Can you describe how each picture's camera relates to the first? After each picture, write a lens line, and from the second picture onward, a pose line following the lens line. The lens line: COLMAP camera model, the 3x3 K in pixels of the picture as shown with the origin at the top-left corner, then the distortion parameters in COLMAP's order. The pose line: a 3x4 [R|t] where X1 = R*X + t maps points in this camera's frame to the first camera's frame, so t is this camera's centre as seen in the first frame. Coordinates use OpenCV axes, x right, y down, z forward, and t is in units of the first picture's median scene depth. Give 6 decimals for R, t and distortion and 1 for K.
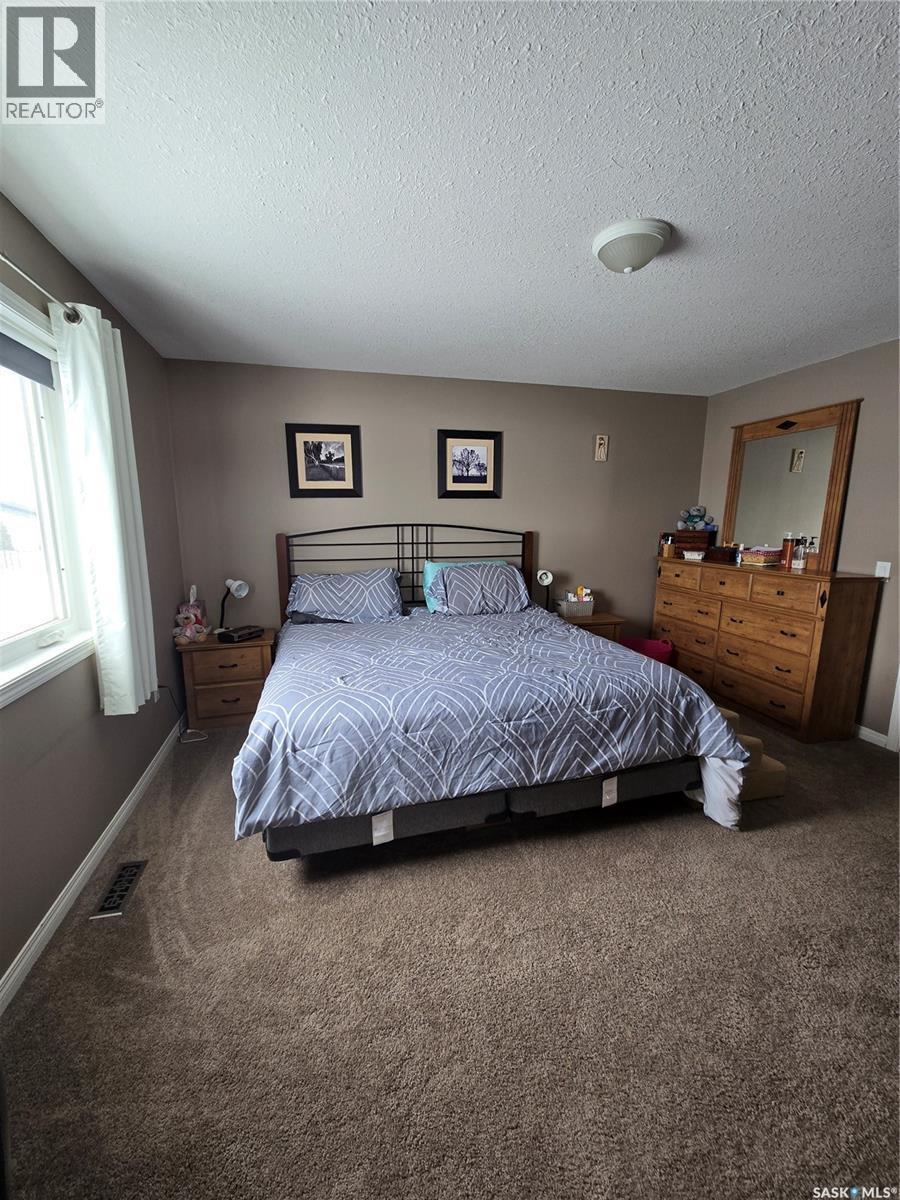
lens RADIAL K [[479.1, 0, 450.0], [0, 479.1, 600.0], [0, 0, 1]] dist [0.006704, 0.000111]
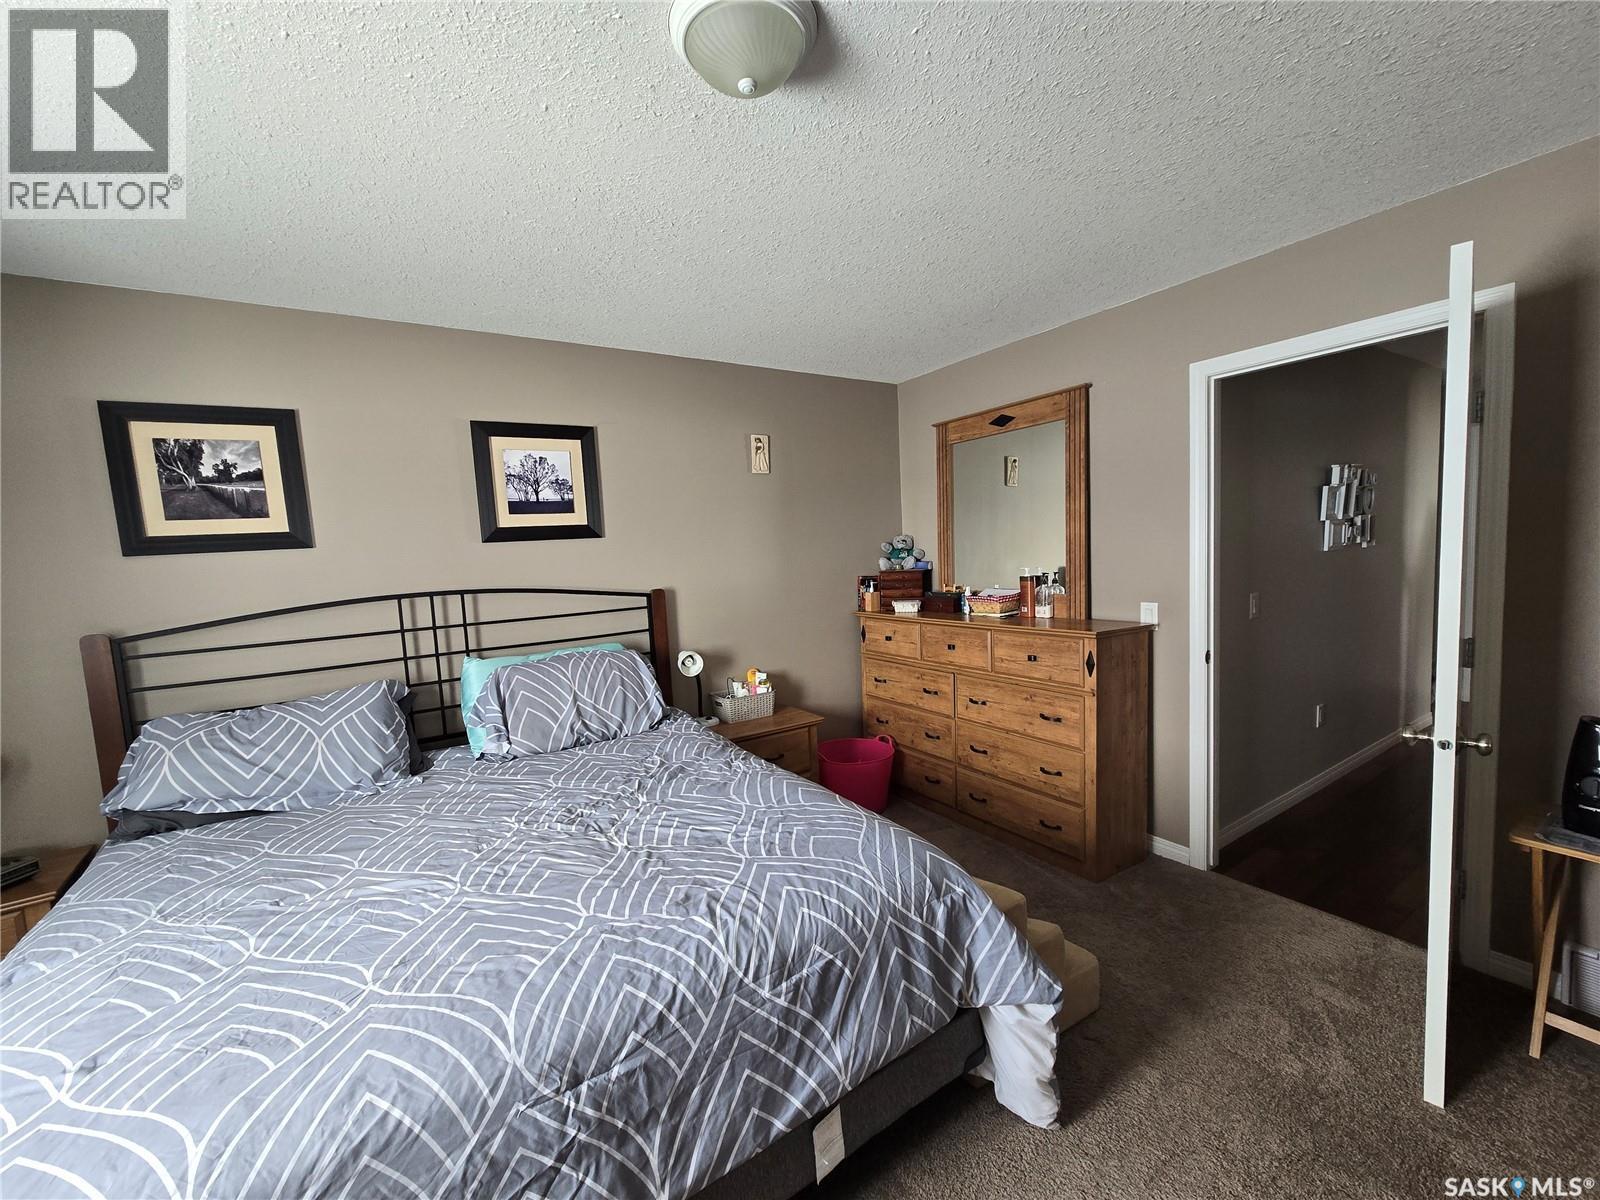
lens RADIAL K [[638.8, 0, 800.0], [0, 638.8, 600.0], [0, 0, 1]] dist [0.006704, 0.000111]
pose [[0.945735, -0.075501, 0.316044, 0.092716], [0.107435, 0.990585, -0.084846, -0.049512], [-0.306663, 0.114196, 0.944943, 0.221411]]
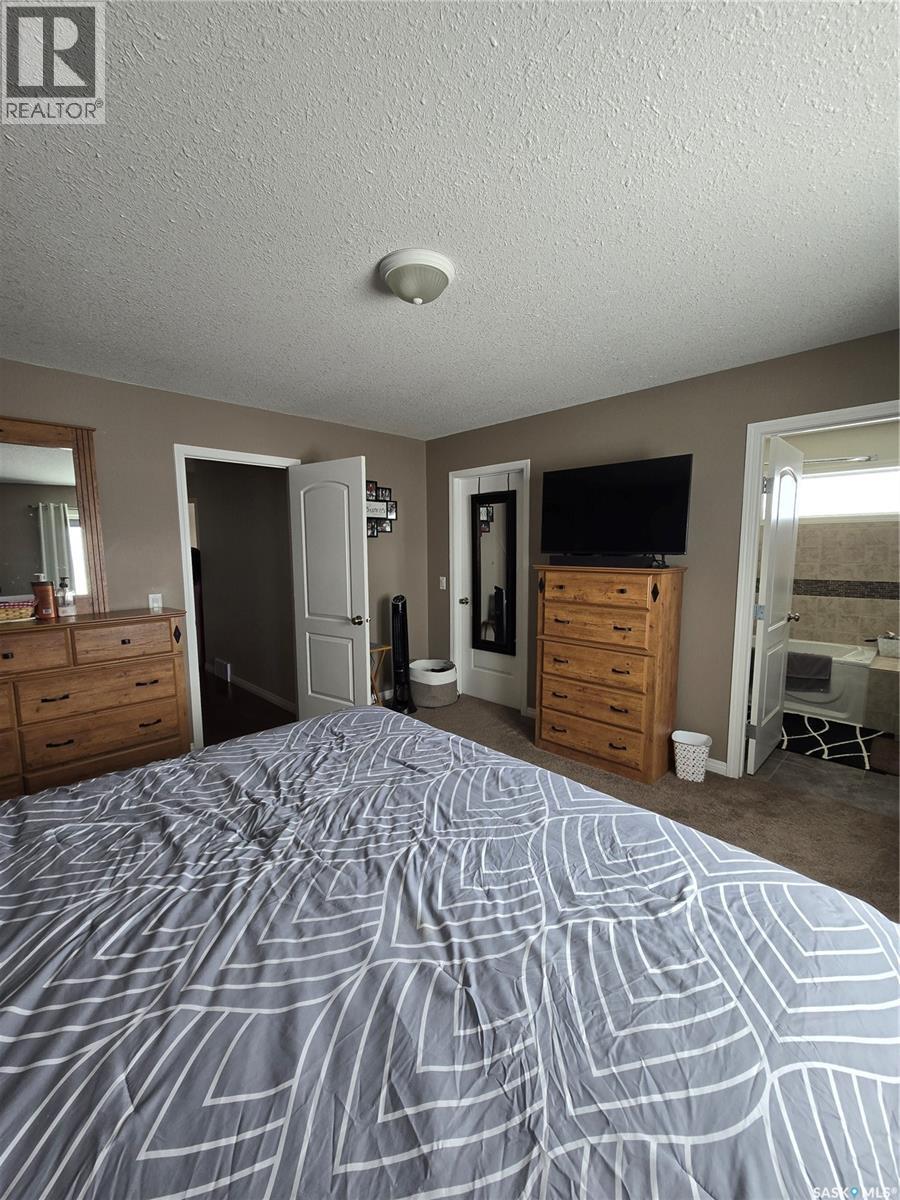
lens RADIAL K [[479.1, 0, 450.0], [0, 479.1, 600.0], [0, 0, 1]] dist [0.006704, 0.000111]
pose [[-0.504606, -0.095970, 0.857999, -0.299705], [0.150461, 0.968819, 0.196854, -0.153717], [-0.850138, 0.228429, -0.474432, 0.826158]]
